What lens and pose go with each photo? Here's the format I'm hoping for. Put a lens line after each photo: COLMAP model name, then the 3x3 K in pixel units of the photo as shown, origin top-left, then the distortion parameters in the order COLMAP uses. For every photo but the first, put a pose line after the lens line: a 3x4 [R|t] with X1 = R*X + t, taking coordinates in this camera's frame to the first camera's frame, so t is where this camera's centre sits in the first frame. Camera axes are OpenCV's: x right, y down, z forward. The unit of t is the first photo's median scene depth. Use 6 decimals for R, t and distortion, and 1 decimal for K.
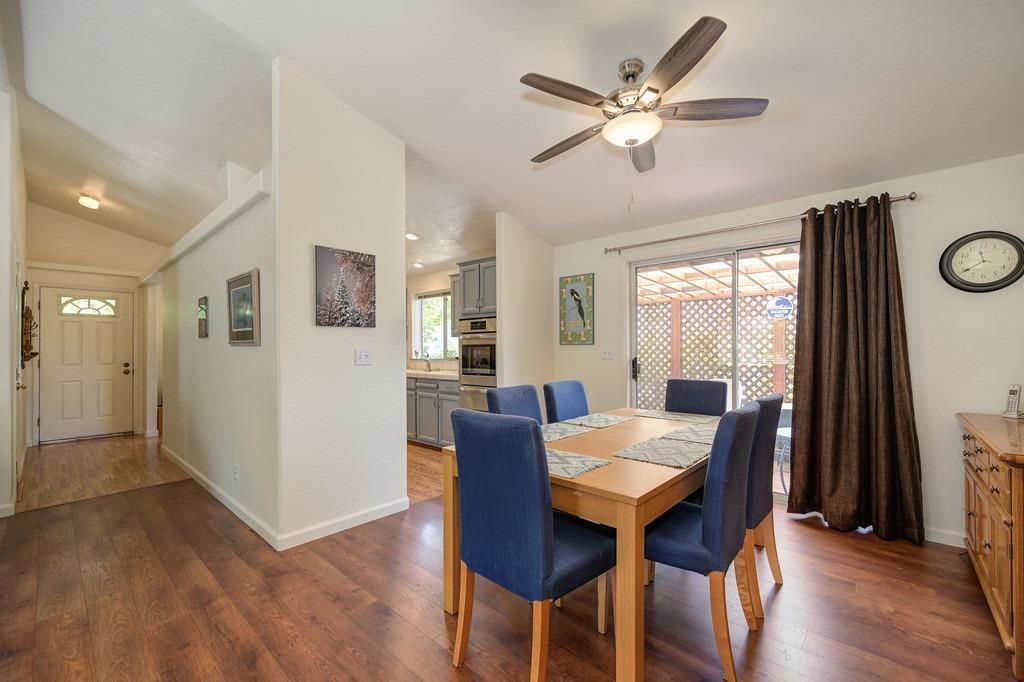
lens RADIAL K [[410.8, 0, 520.0], [0, 410.8, 344.7], [0, 0, 1]] dist [0.002596, 0.000642]
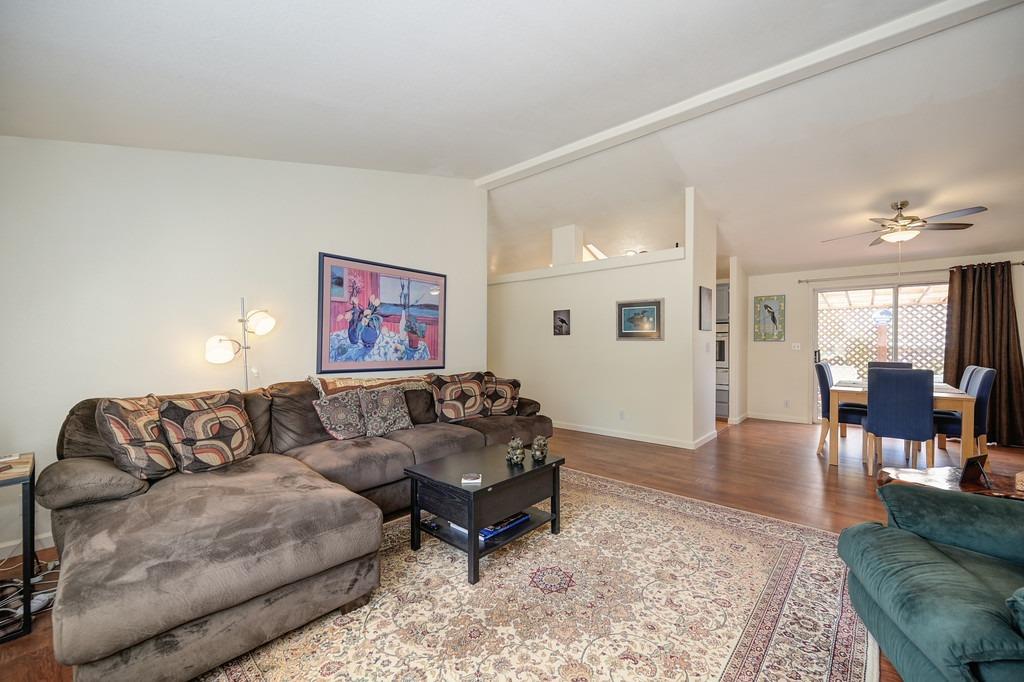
lens RADIAL K [[410.8, 0, 503.1], [0, 410.8, 344.7], [0, 0, 1]] dist [0.002596, 0.000642]
pose [[0.999901, 0.007982, 0.011617, -0.861331], [-0.008098, 0.999918, 0.009954, 0.005217], [-0.011537, -0.010047, 0.999883, -0.511511]]
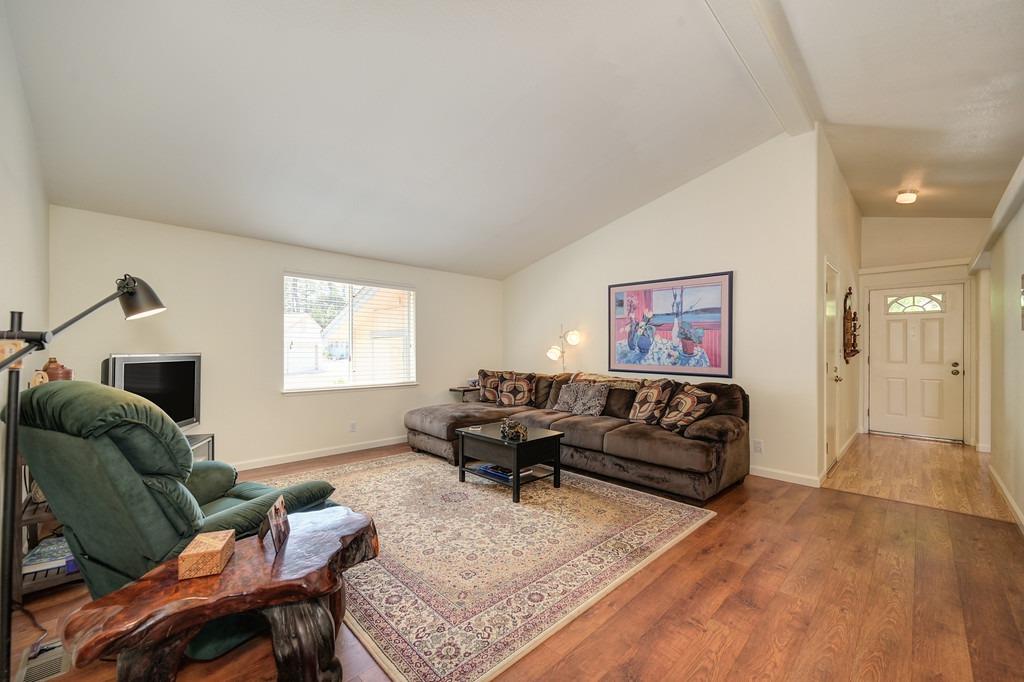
lens RADIAL K [[410.8, 0, 521.2], [0, 410.8, 347.2], [0, 0, 1]] dist [0.002596, 0.000642]
pose [[-0.053768, 0.000253, -0.998553, -0.013123], [0.007798, 0.999970, -0.000166, 0.005235], [0.998523, -0.007796, -0.053769, 0.151759]]
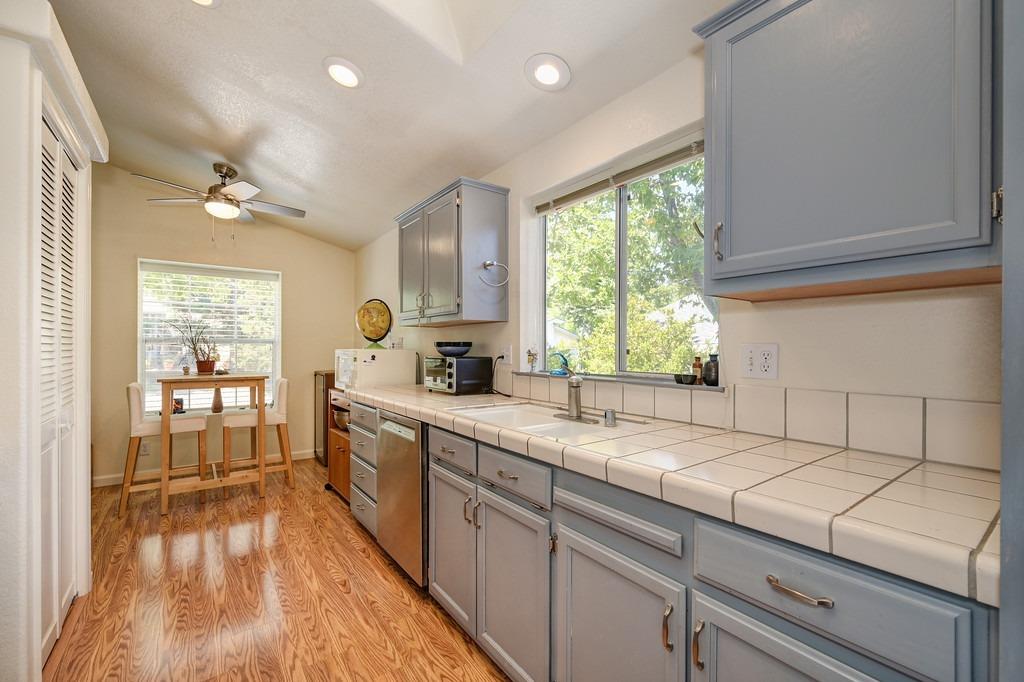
lens RADIAL K [[433.1, 0, 518.2], [0, 433.1, 349.1], [0, 0, 1]] dist [-0.000889, 0.000302]
pose [[0.976675, 0.011491, -0.214417, -0.265227], [-0.009362, 0.999896, 0.010944, 0.013062], [0.214521, -0.008682, 0.976681, 0.904787]]
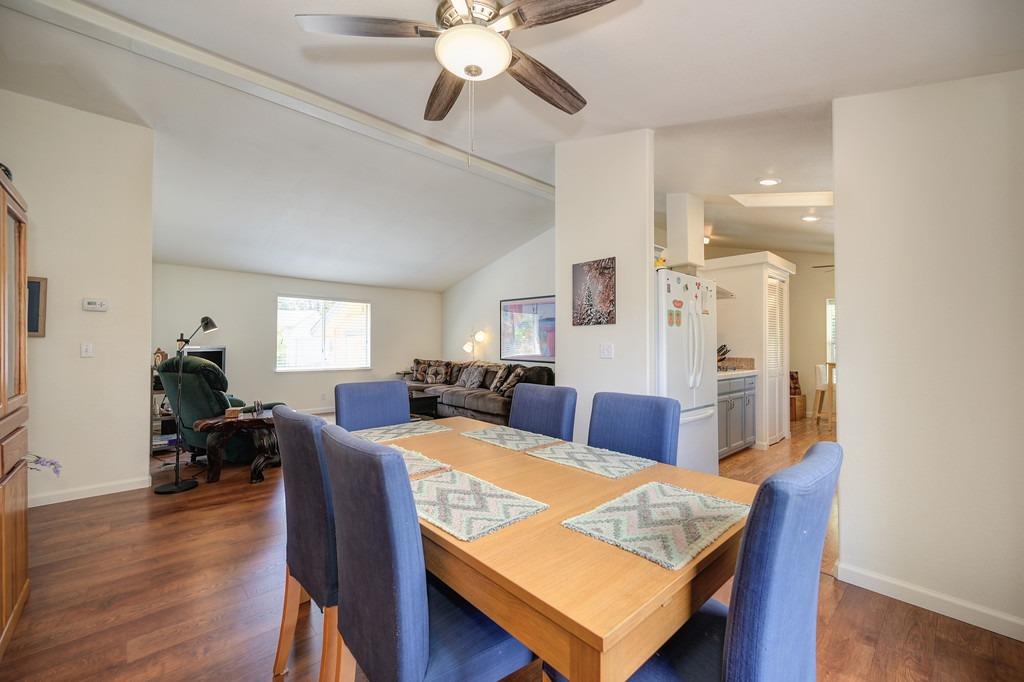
lens RADIAL K [[410.8, 0, 516.9], [0, 410.8, 342.2], [0, 0, 1]] dist [0.002596, 0.000642]
pose [[-0.092597, -0.001692, -0.995702, 0.510880], [0.004546, 0.999987, -0.002122, 0.004998], [0.995693, -0.004723, -0.092588, 0.583398]]
